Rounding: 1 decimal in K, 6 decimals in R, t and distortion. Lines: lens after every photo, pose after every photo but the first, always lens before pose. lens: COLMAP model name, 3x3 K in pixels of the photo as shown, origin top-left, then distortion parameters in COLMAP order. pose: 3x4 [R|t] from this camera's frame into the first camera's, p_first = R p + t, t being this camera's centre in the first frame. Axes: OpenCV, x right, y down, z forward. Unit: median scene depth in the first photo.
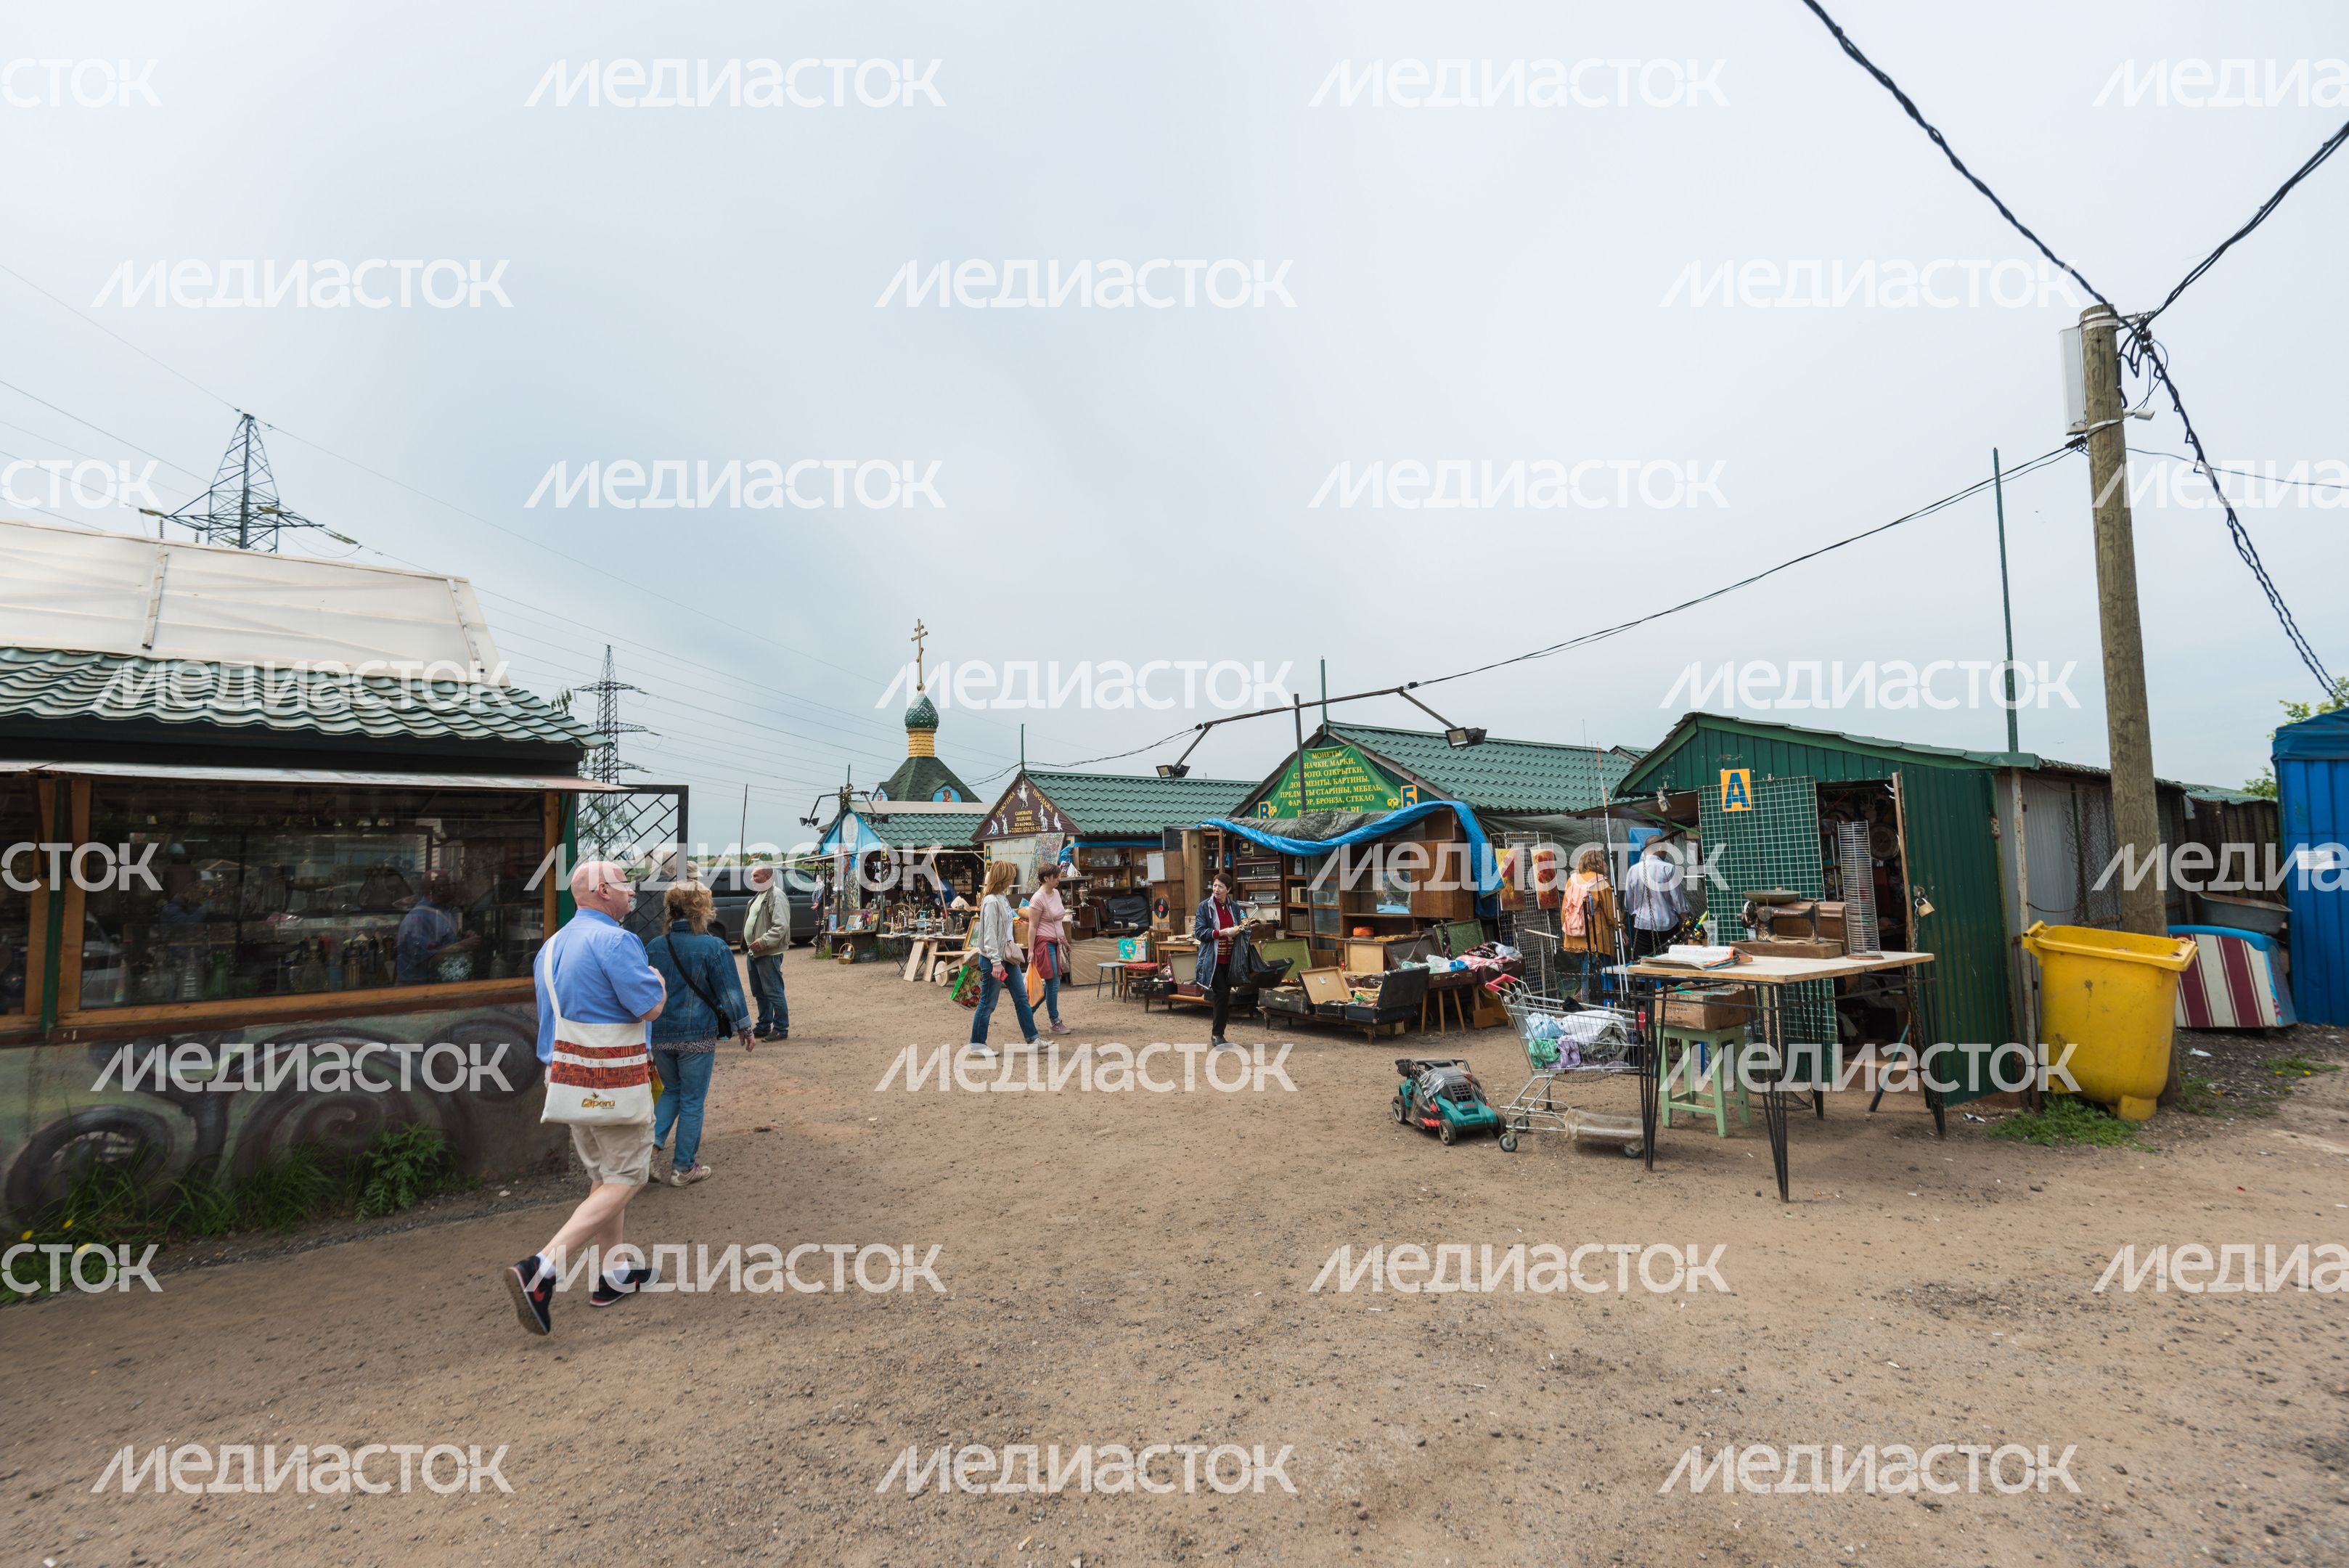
lens RADIAL K [[1041.5, 0, 1174.5], [0, 1041.5, 784.0], [0, 0, 1]] dist [0.014819, -0.018981]
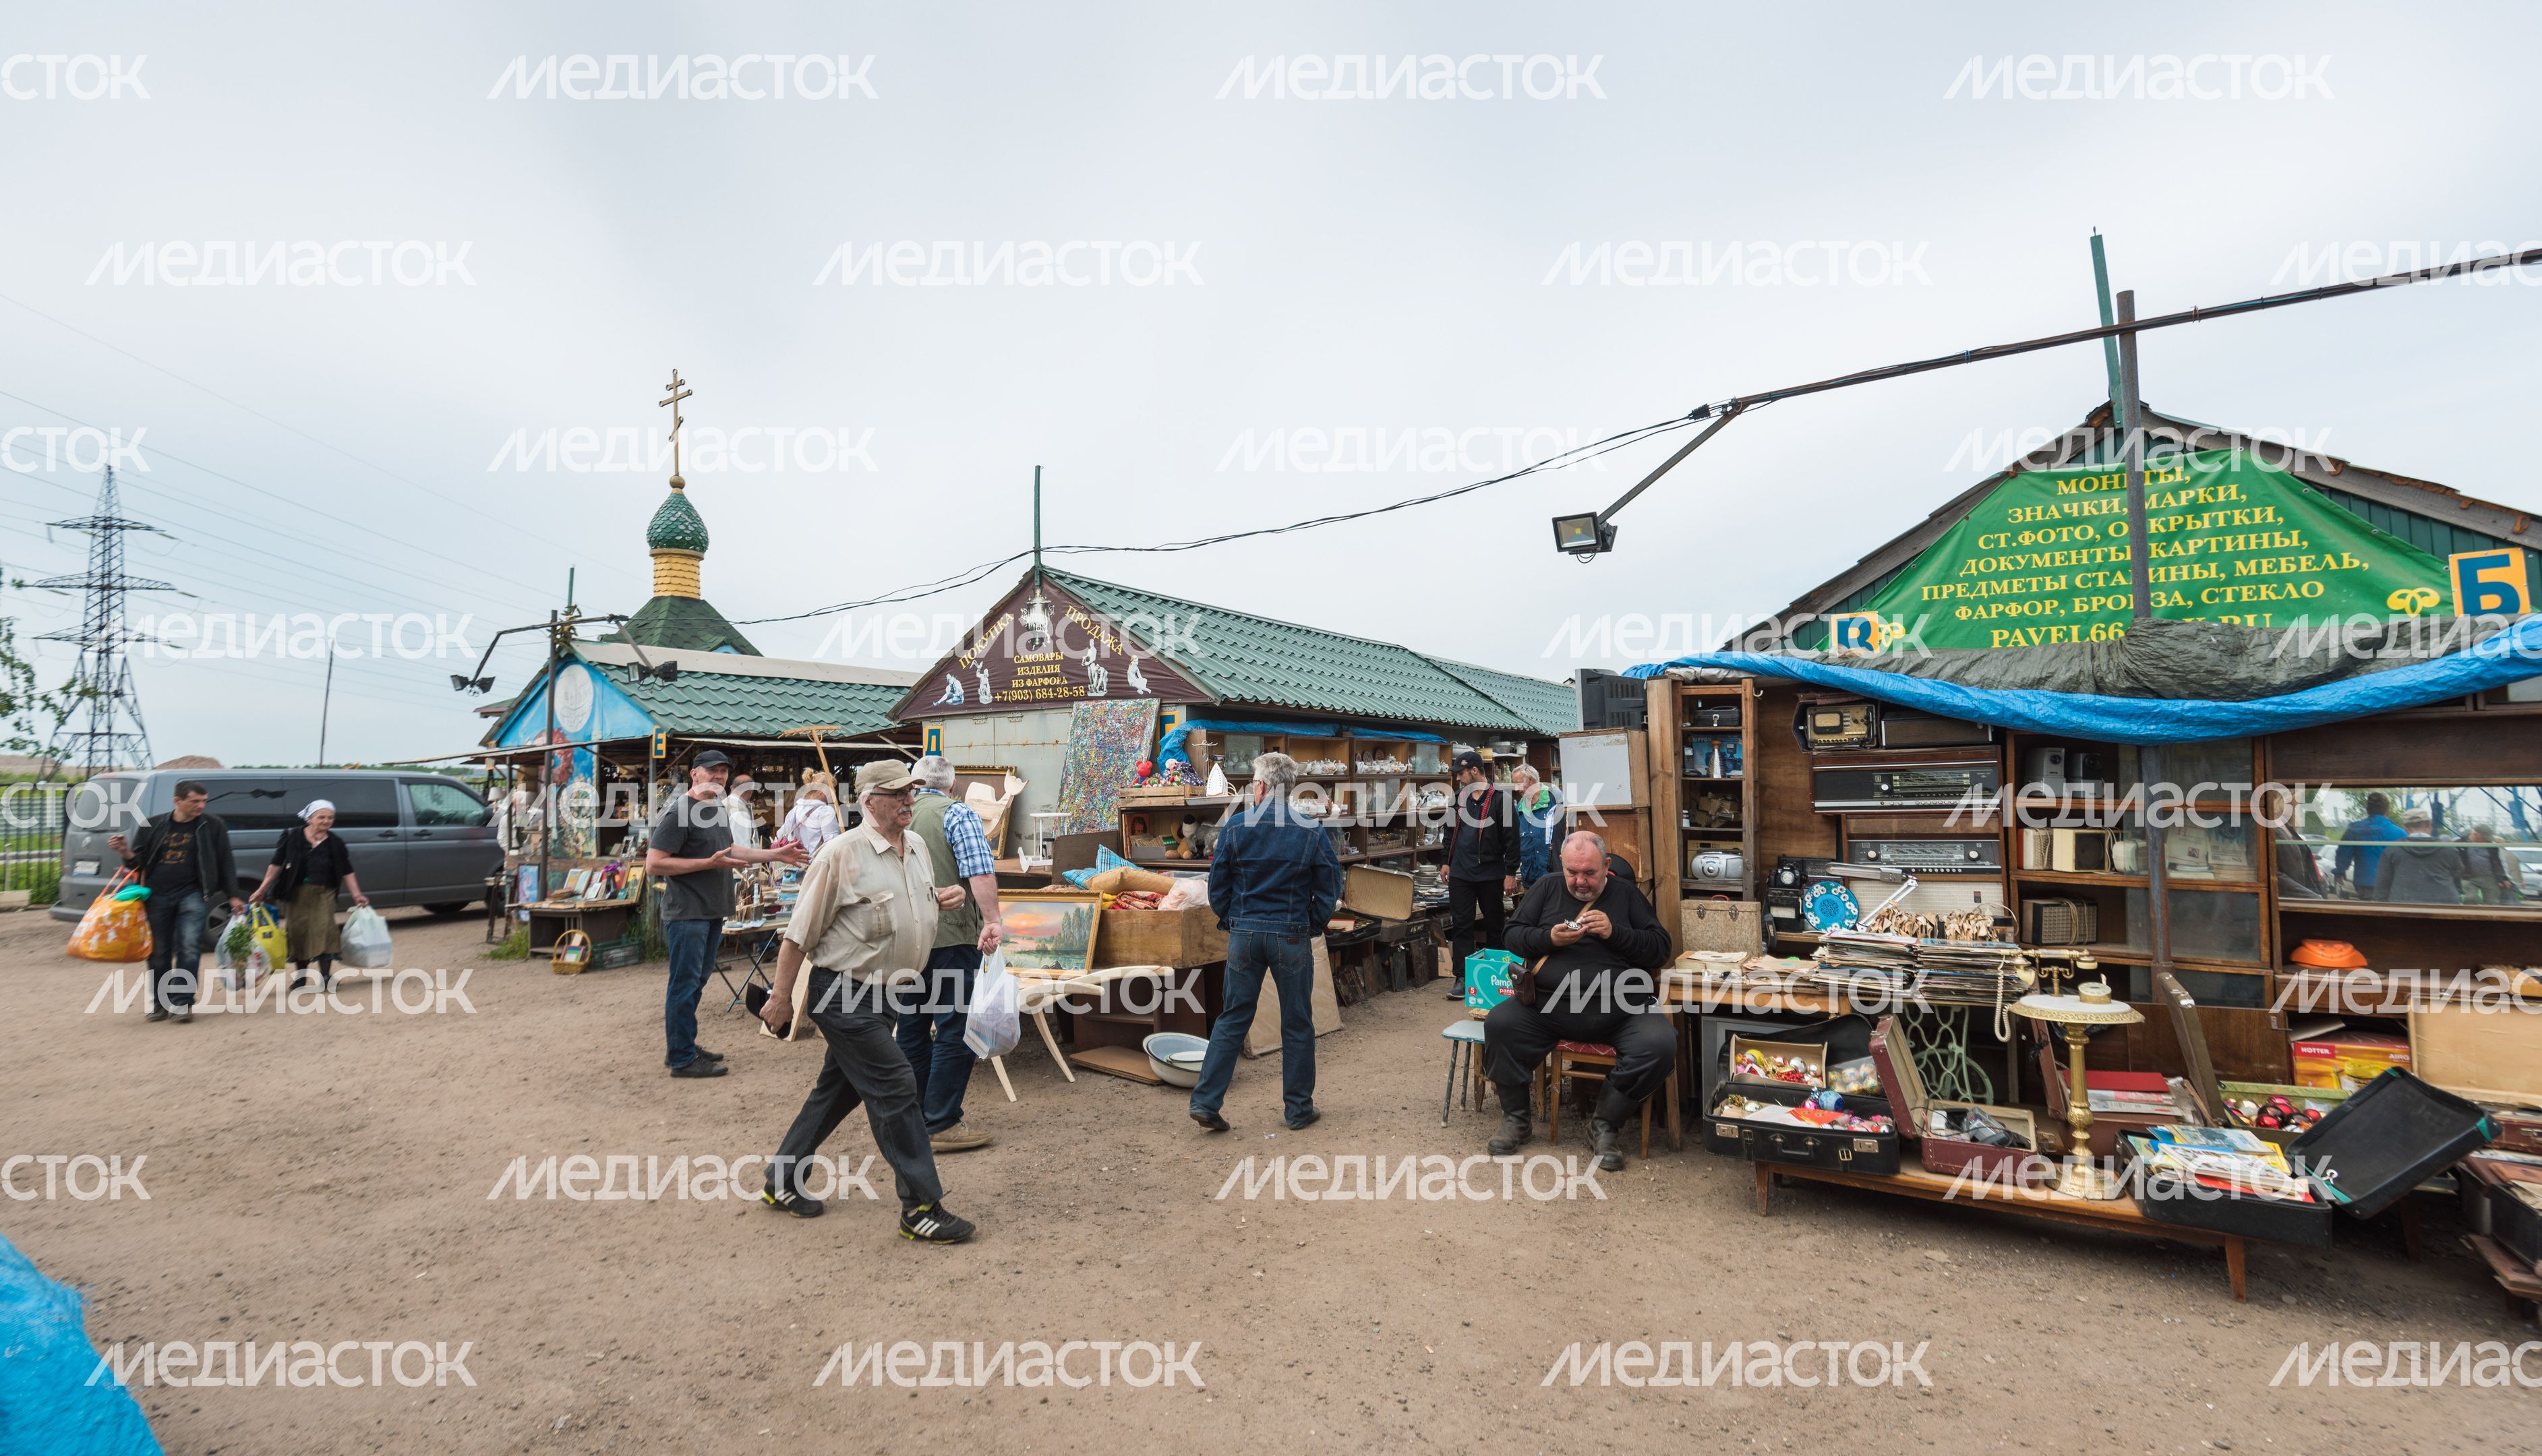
lens RADIAL K [[1168.3, 0, 1271.0], [0, 1168.3, 728.0], [0, 0, 1]] dist [0.037844, -0.022098]
pose [[0.960895, 0.026523, 0.275640, -0.186629], [-0.034110, 0.999159, 0.022764, 0.043470], [-0.274805, -0.031276, 0.960991, 0.465889]]
